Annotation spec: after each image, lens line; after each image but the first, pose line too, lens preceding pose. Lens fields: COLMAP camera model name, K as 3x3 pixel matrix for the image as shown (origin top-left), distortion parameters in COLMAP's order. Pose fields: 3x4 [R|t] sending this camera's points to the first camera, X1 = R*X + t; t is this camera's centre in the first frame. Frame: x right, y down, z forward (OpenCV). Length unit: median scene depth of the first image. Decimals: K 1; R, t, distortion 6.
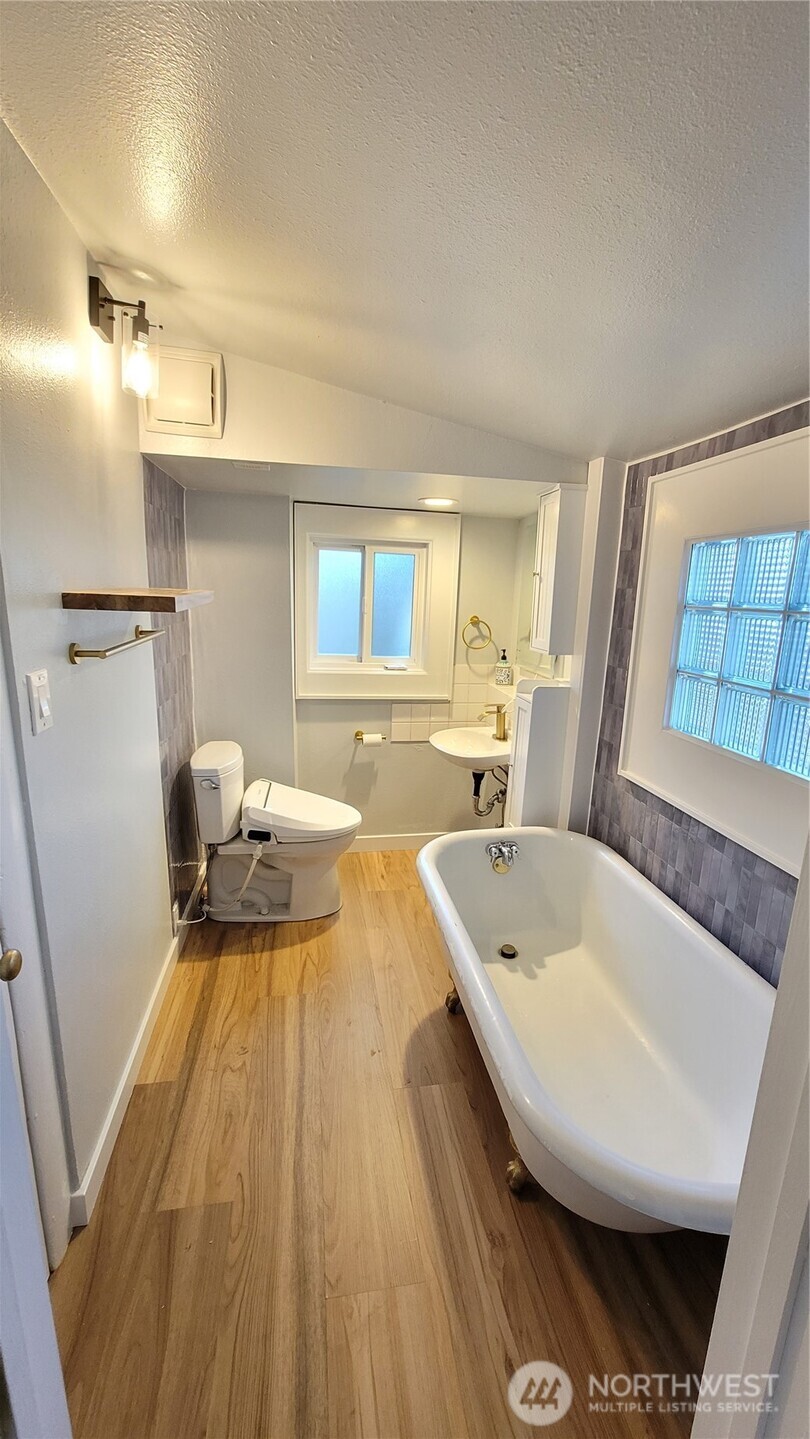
lens RADIAL K [[578.1, 0, 408.2], [0, 578.1, 718.8], [0, 0, 1]] dist [-0.002908, 0.000450]
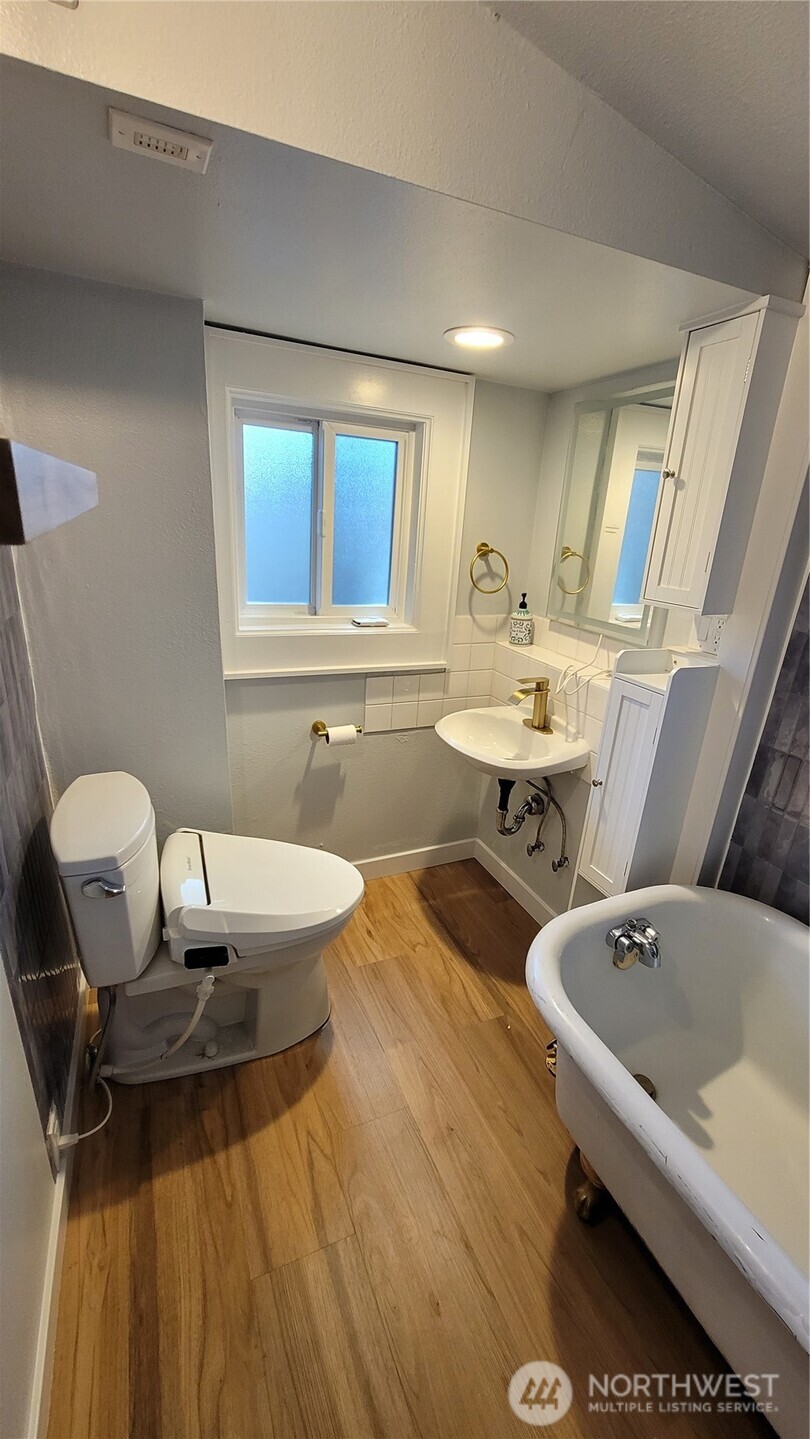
lens RADIAL K [[578.1, 0, 404.9], [0, 578.1, 718.7], [0, 0, 1]] dist [-0.002908, 0.000450]
pose [[0.969665, -0.060048, 0.236949, -0.167285], [0.029296, 0.990918, 0.131234, -0.075448], [-0.242677, -0.120311, 0.962618, 0.398681]]
